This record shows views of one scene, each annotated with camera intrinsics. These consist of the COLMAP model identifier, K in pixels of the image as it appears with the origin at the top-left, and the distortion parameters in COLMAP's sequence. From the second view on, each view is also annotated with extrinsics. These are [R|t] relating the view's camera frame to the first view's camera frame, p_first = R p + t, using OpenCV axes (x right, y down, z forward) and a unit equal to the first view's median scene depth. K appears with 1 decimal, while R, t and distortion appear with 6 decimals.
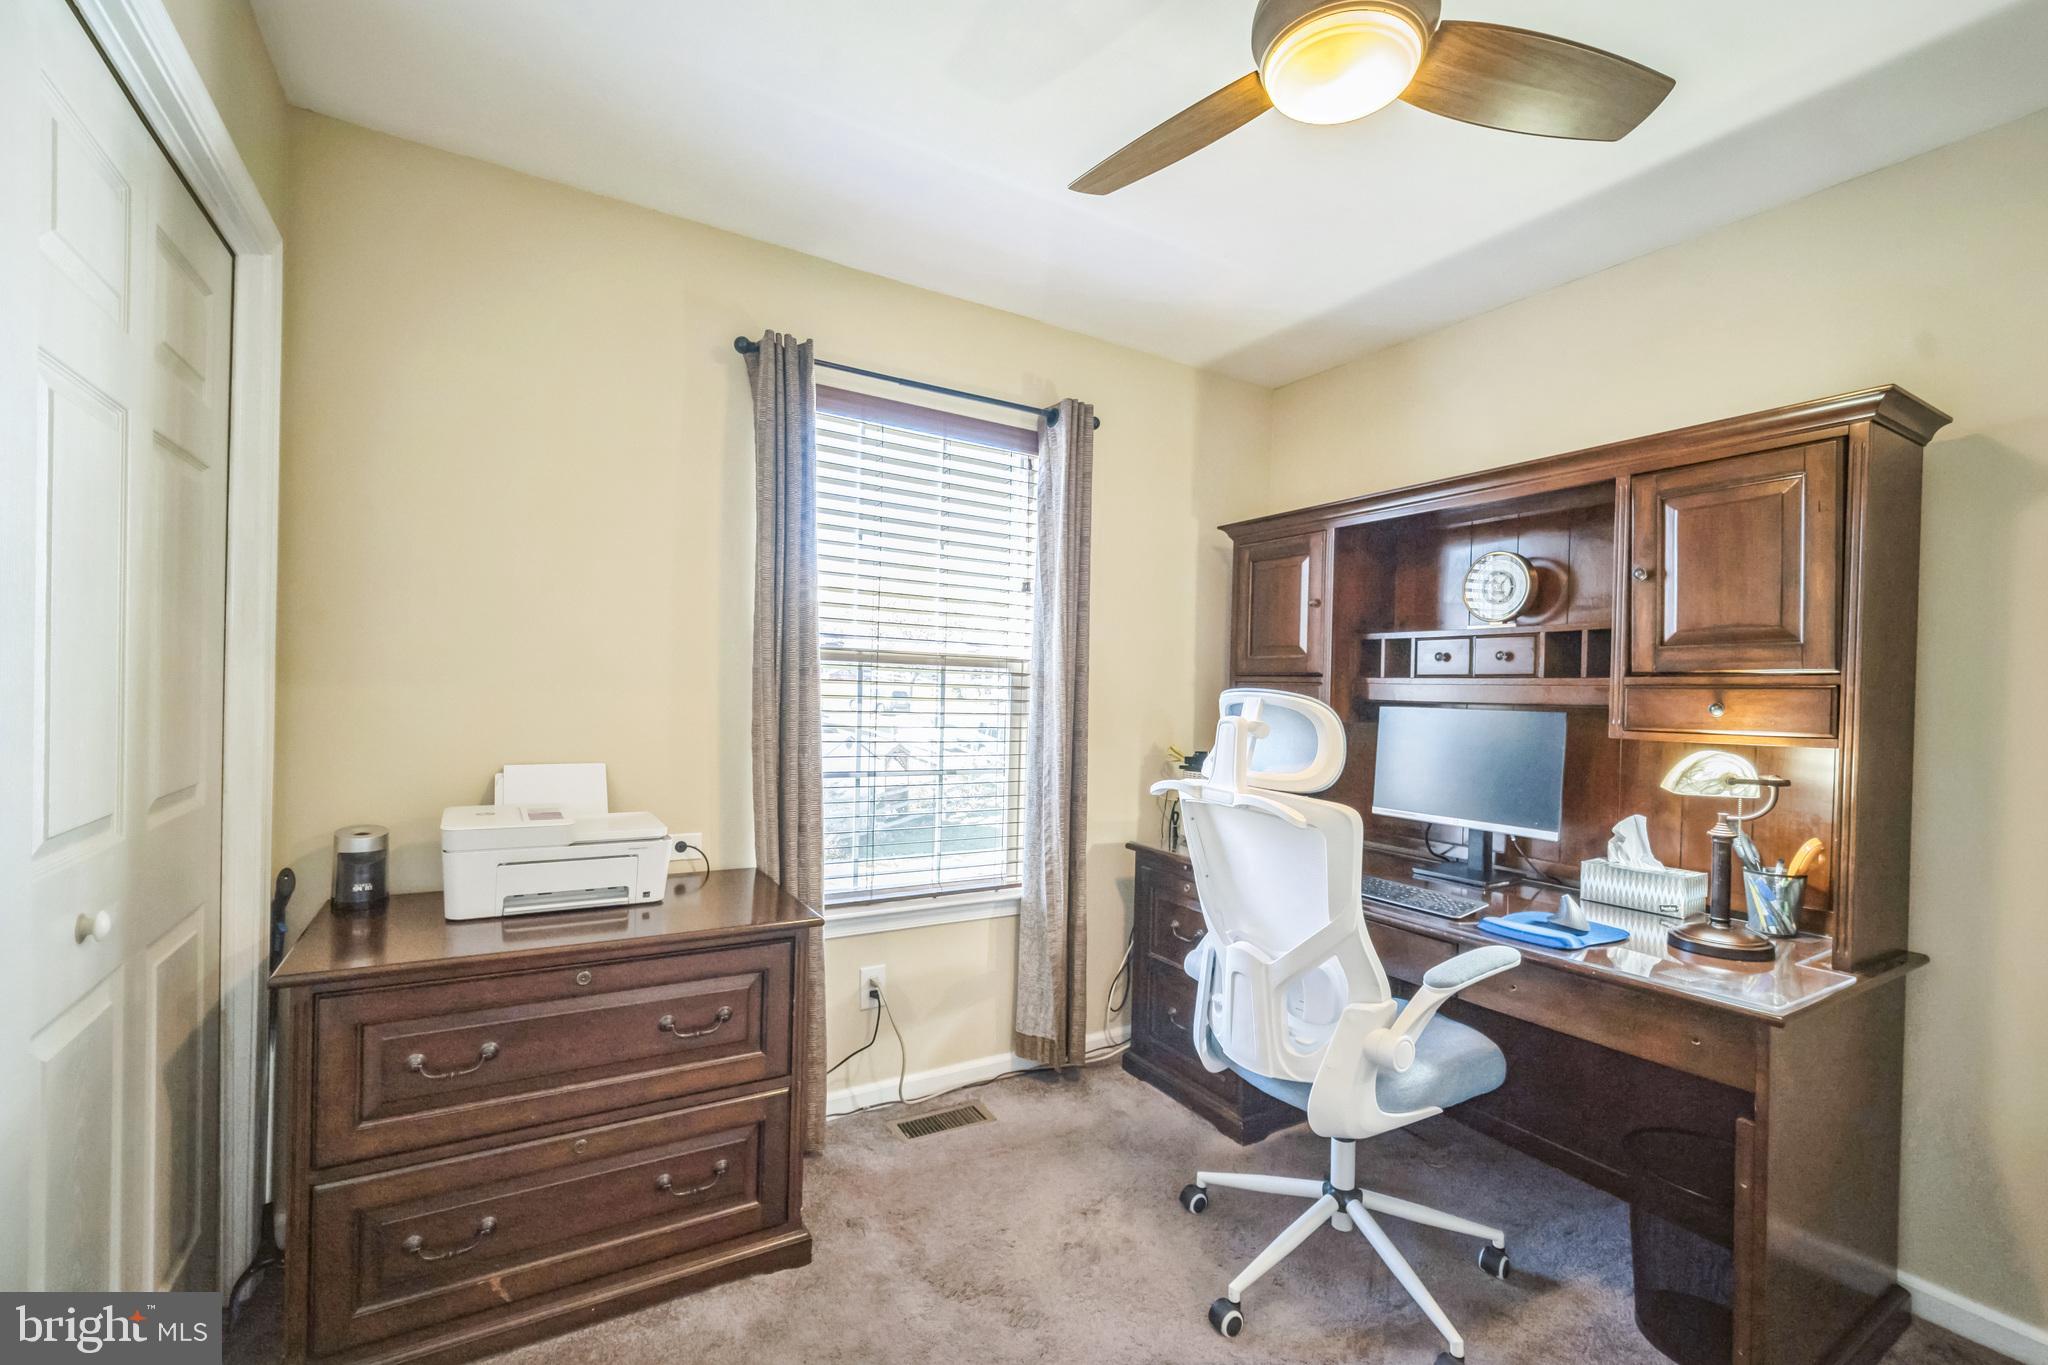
lens RADIAL K [[880.8, 0, 1034.1], [0, 880.8, 692.3], [0, 0, 1]] dist [-0.000372, 0.000060]
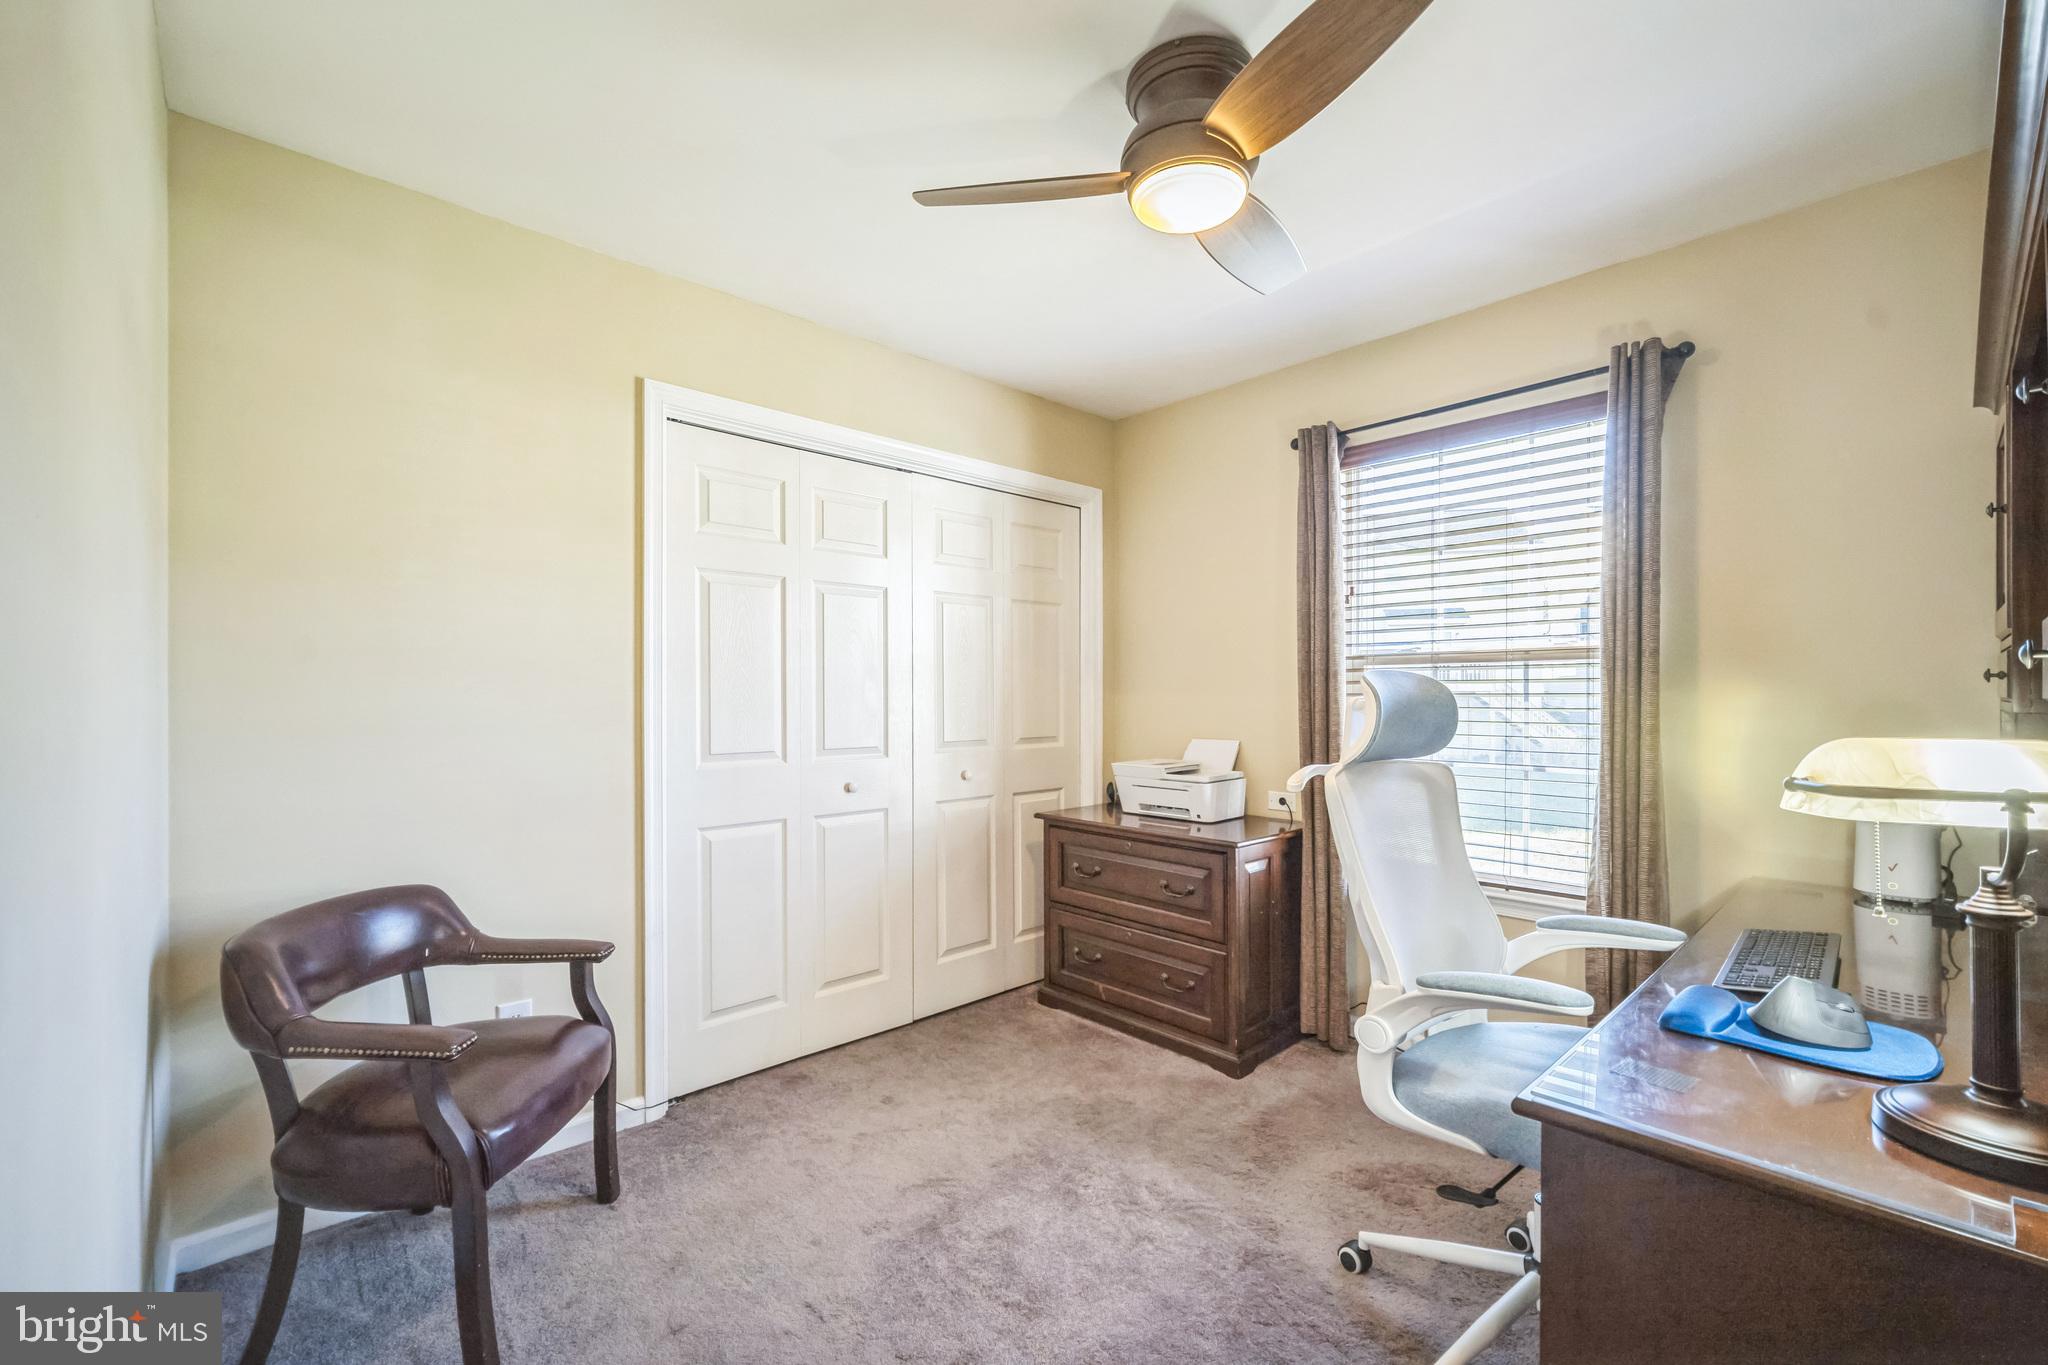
lens RADIAL K [[880.8, 0, 1030.0], [0, 880.8, 697.5], [0, 0, 1]] dist [-0.000372, 0.000060]
pose [[0.205212, -0.021114, -0.978490, 1.161290], [0.007873, 0.999771, -0.019922, 0.040373], [0.978686, -0.003616, 0.205331, 0.374758]]
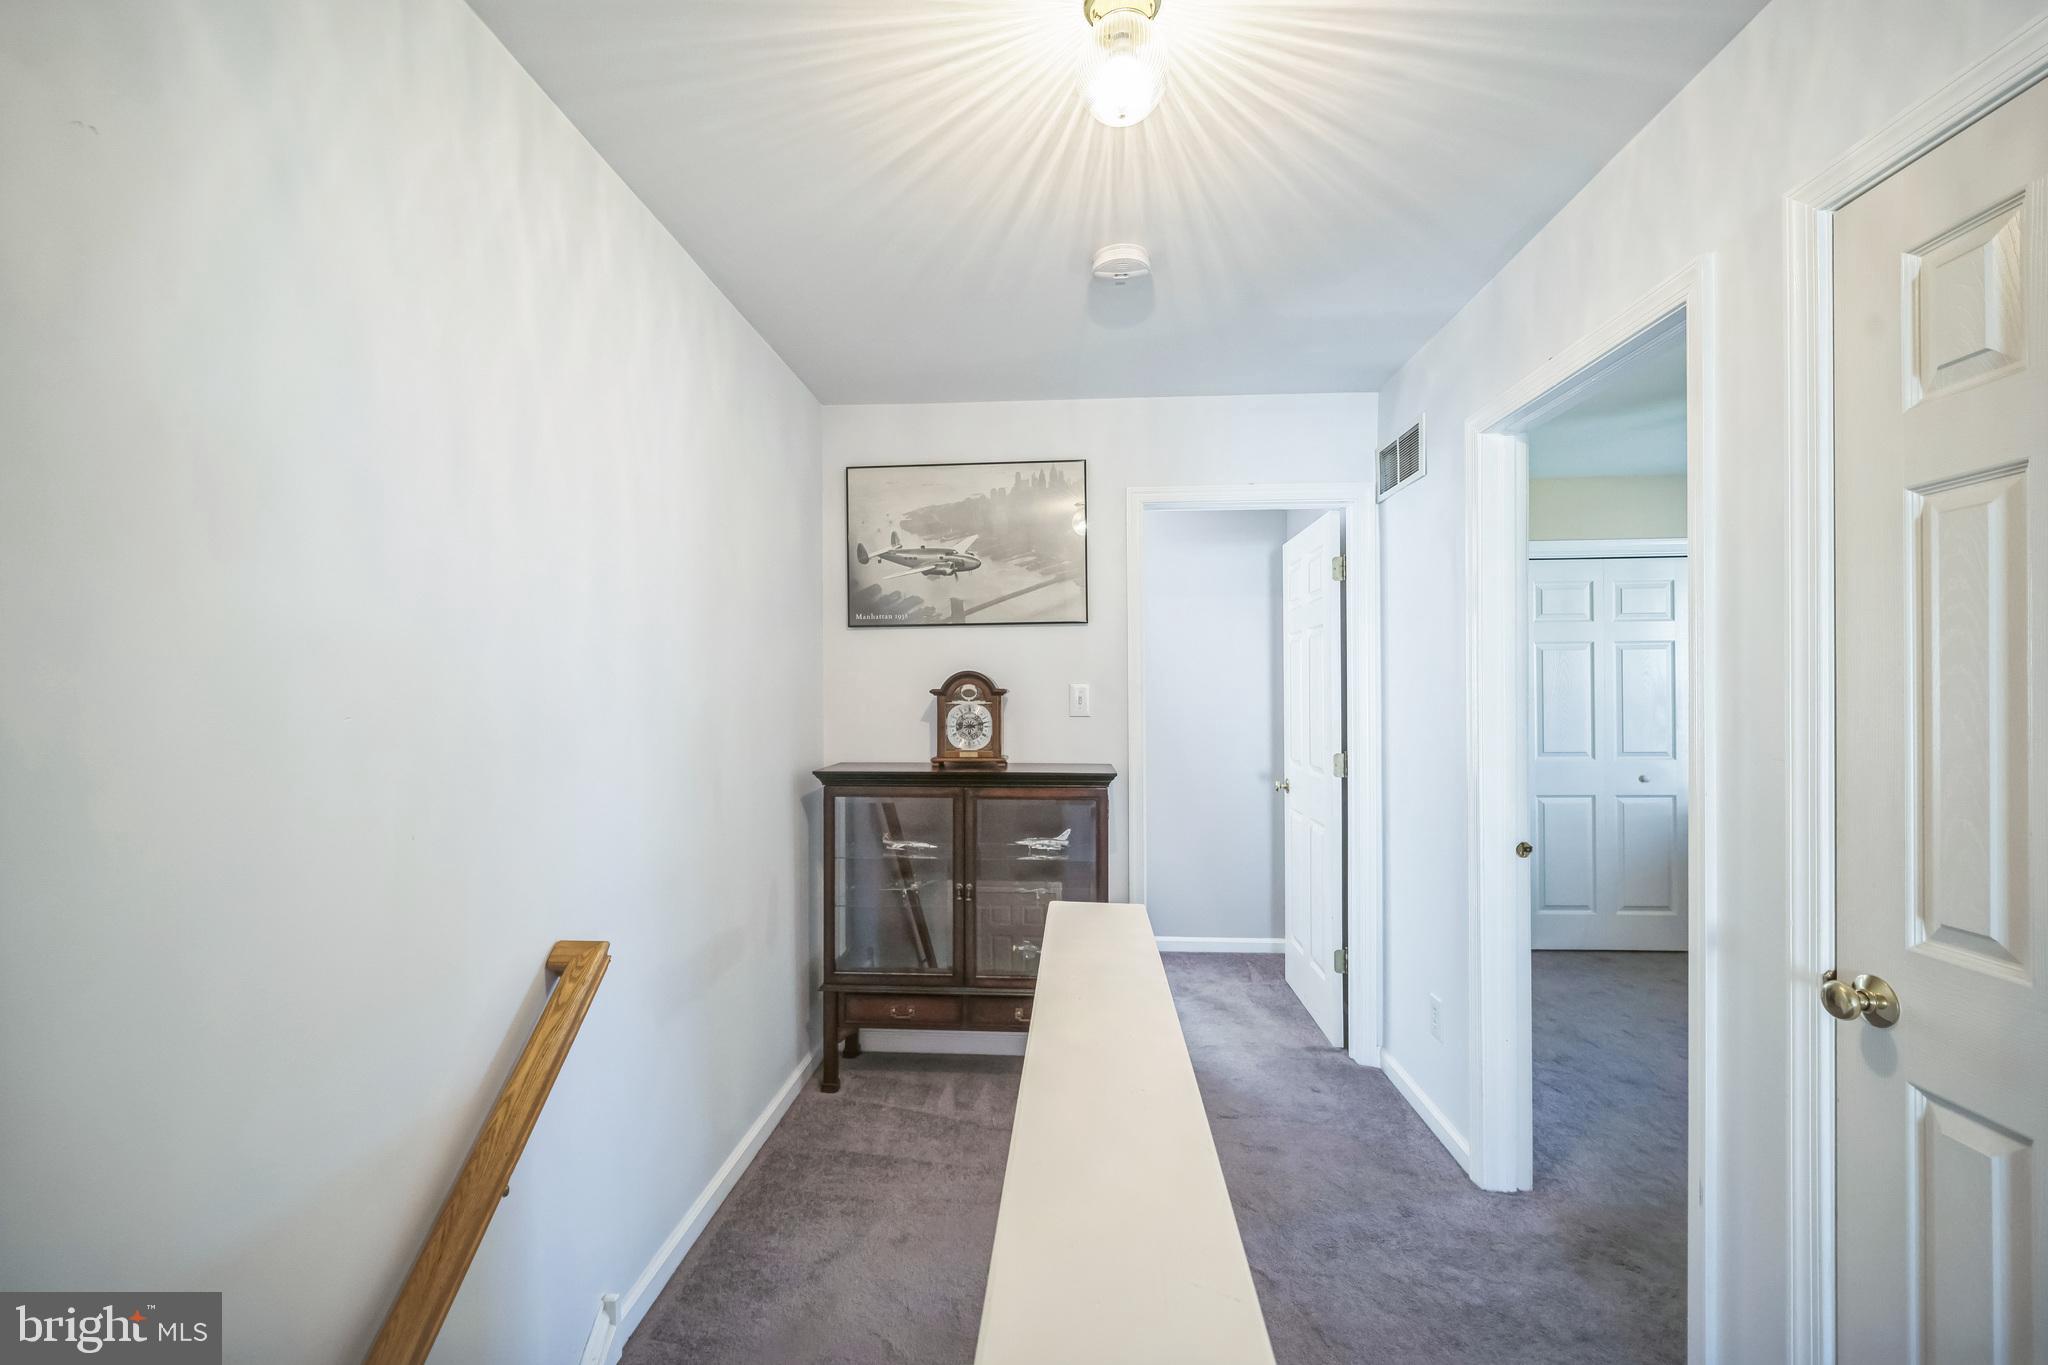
lens RADIAL K [[880.8, 0, 1020.9], [0, 880.8, 689.5], [0, 0, 1]] dist [-0.000372, 0.000060]
pose [[-0.583829, -0.016766, -0.811703, 3.330099], [-0.003875, 0.999833, -0.017865, -0.066636], [0.811867, -0.007285, -0.583796, 0.429678]]
